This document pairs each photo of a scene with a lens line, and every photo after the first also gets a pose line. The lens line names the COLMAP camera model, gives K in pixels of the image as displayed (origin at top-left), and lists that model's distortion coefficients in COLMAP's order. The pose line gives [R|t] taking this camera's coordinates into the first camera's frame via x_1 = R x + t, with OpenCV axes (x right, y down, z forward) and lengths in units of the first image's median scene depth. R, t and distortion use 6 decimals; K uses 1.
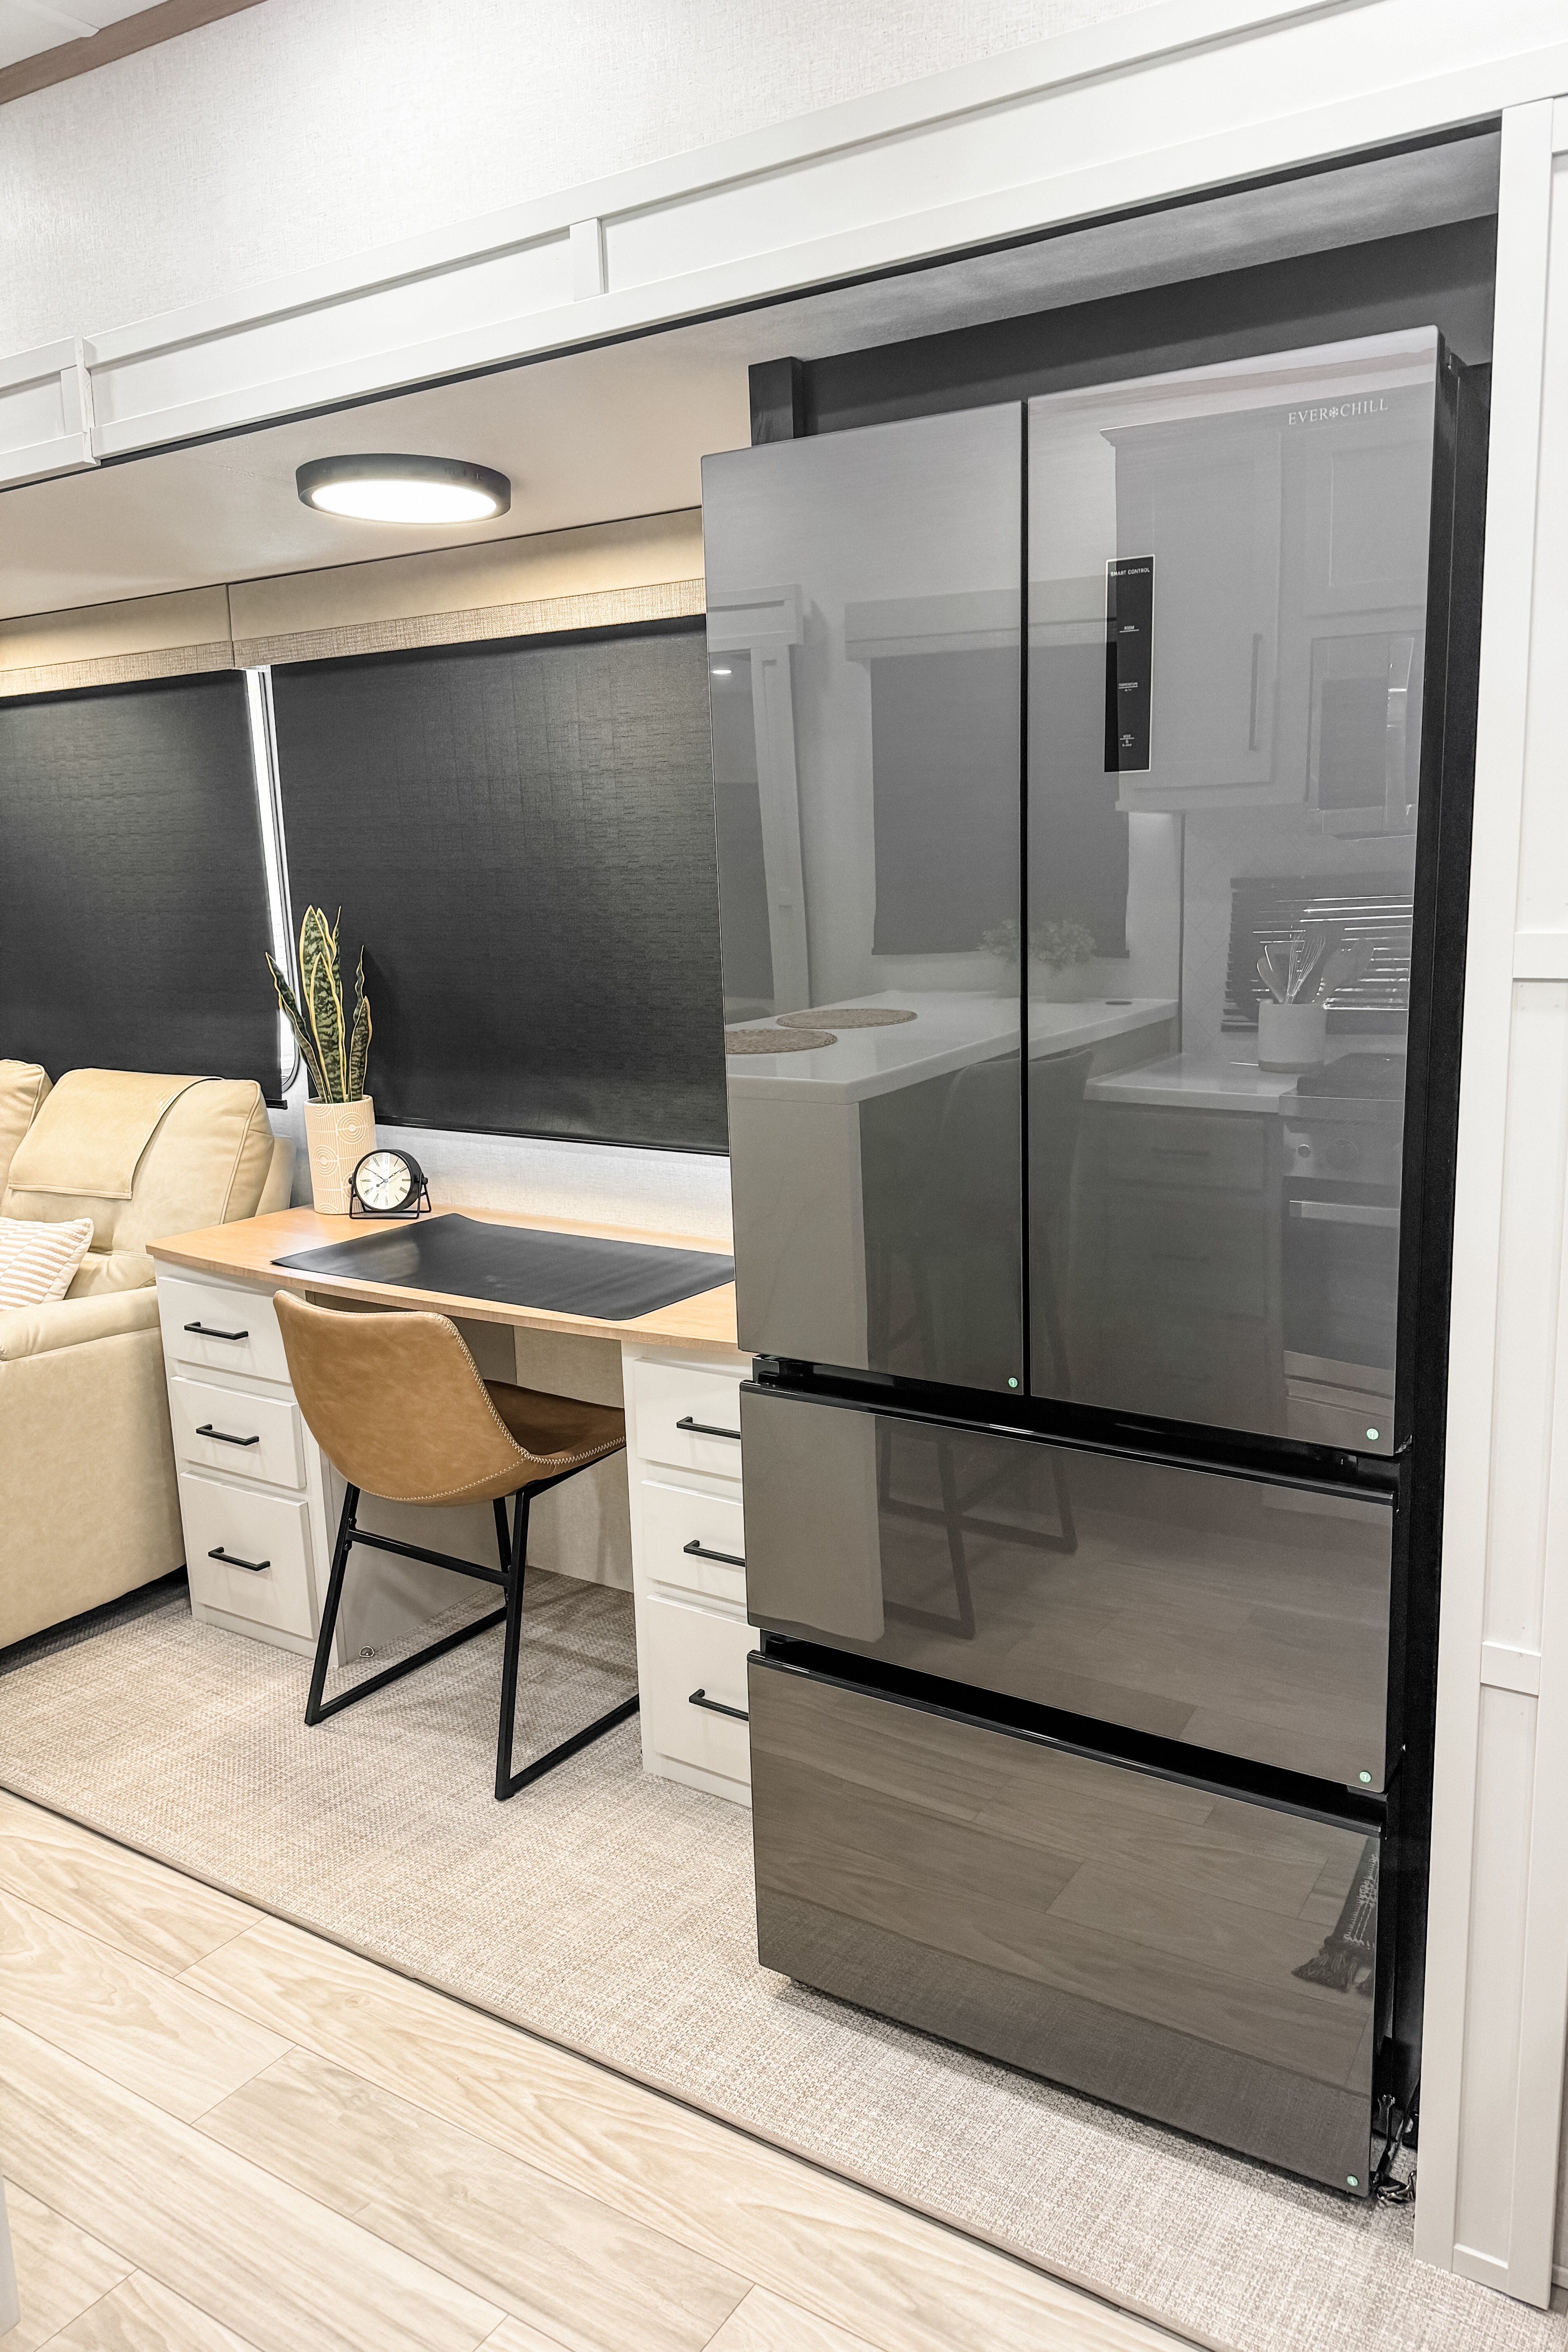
lens RADIAL K [[1666.0, 0, 885.8], [0, 1666.0, 1161.8], [0, 0, 1]] dist [0.047208, -0.057316]
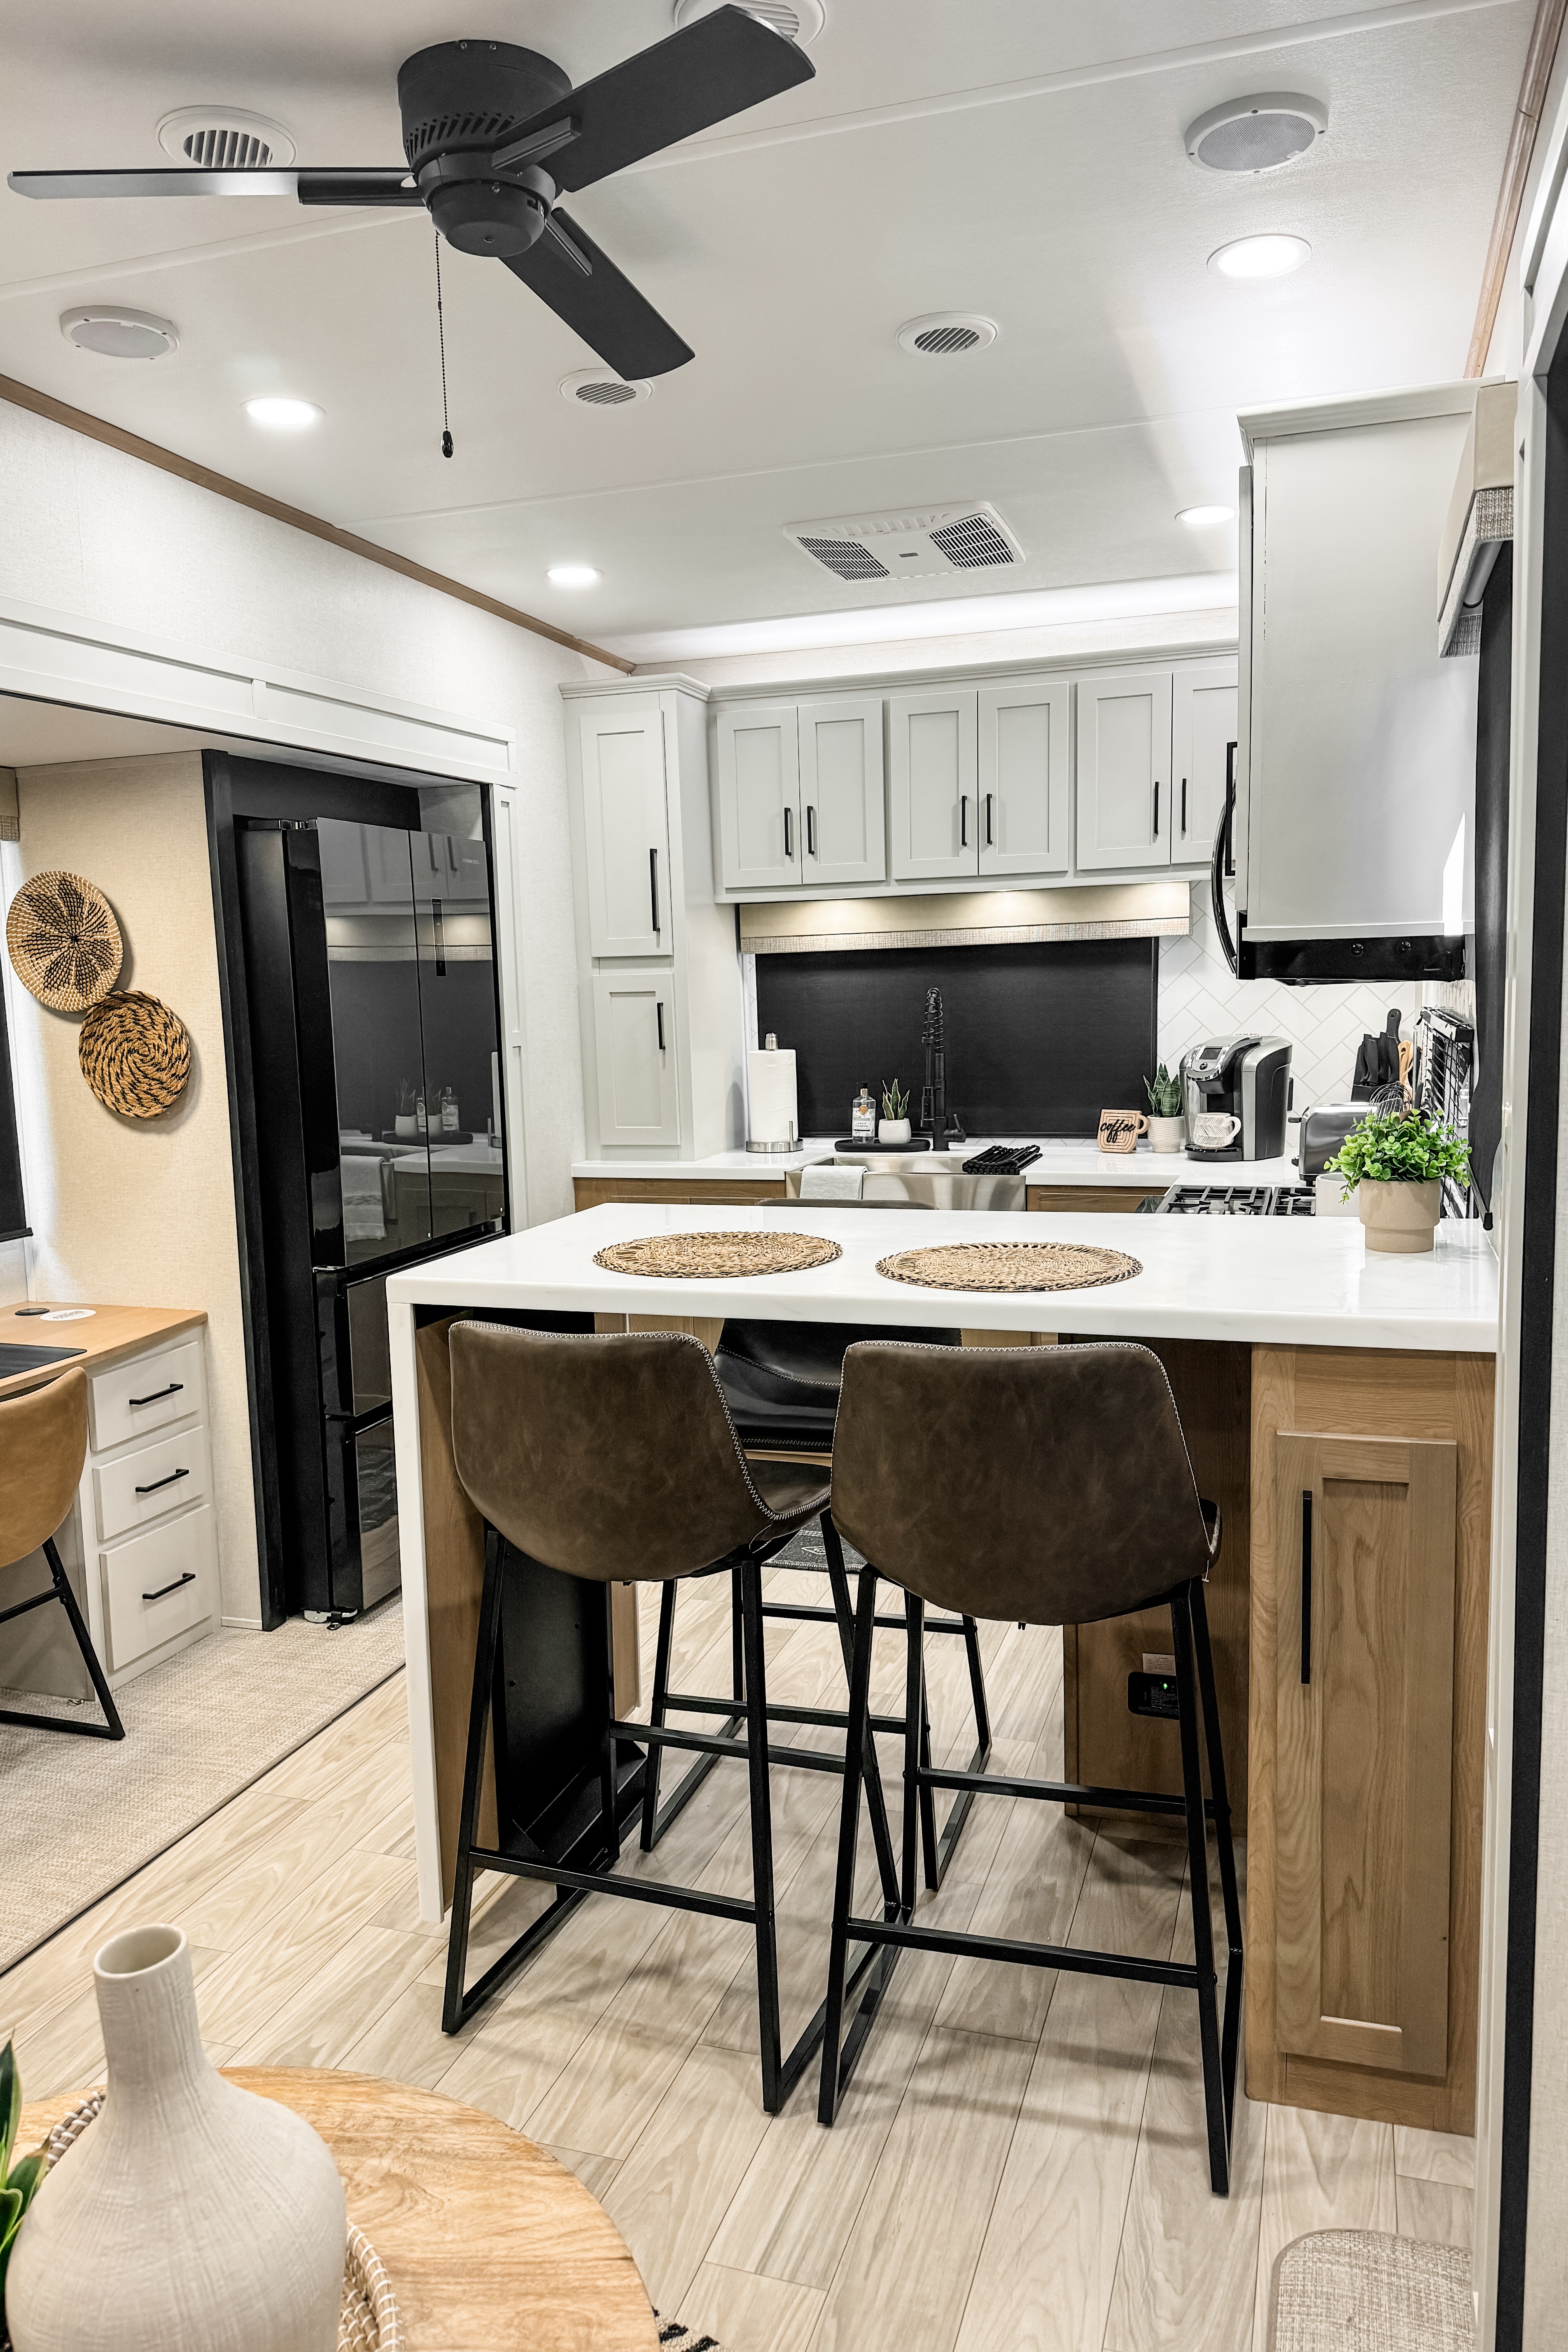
lens RADIAL K [[1666.0, 0, 788.5], [0, 1666.0, 1167.9], [0, 0, 1]] dist [0.047208, -0.057316]
pose [[-0.230193, -0.092383, 0.968750, -1.419189], [0.204224, 0.968730, 0.140908, -0.111610], [-0.951475, 0.230278, -0.204128, 0.614116]]
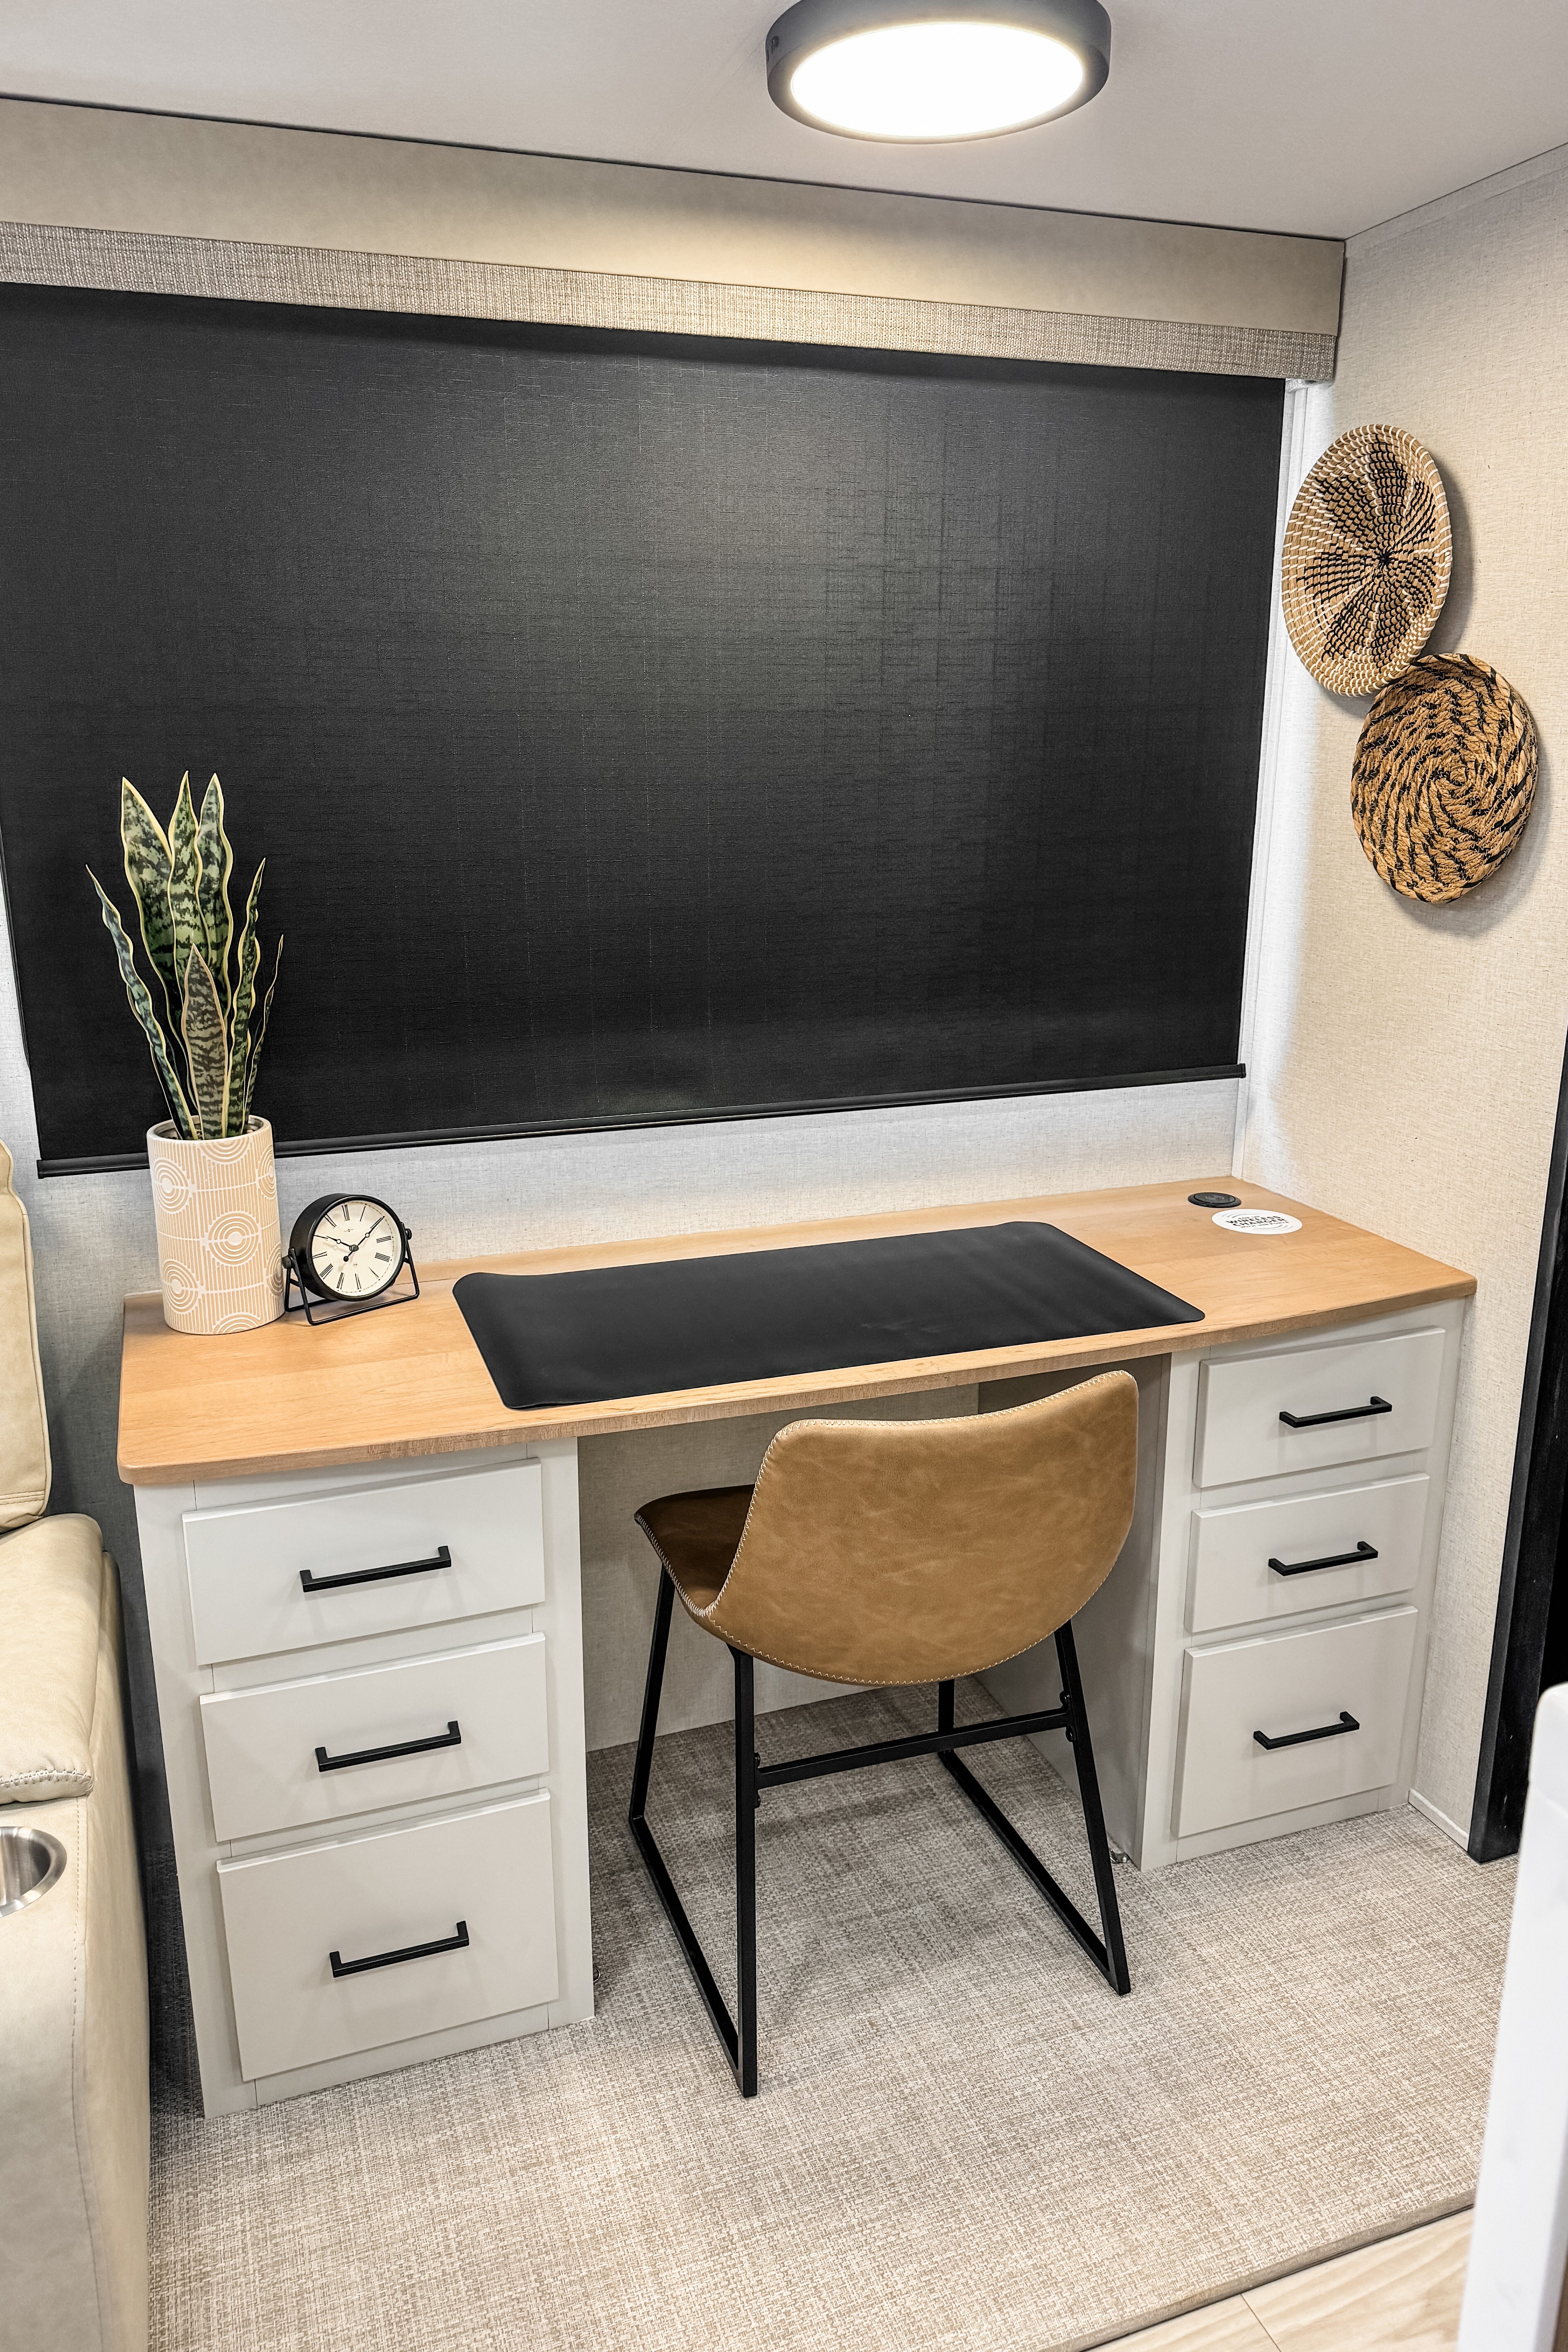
lens RADIAL K [[1666.0, 0, 787.0], [0, 1666.0, 1175.8], [0, 0, 1]] dist [0.047208, -0.057316]
pose [[0.616730, -0.184456, 0.765258, -0.747386], [0.128783, 0.982703, 0.133081, -0.083112], [-0.776569, 0.016477, 0.629817, 0.586329]]
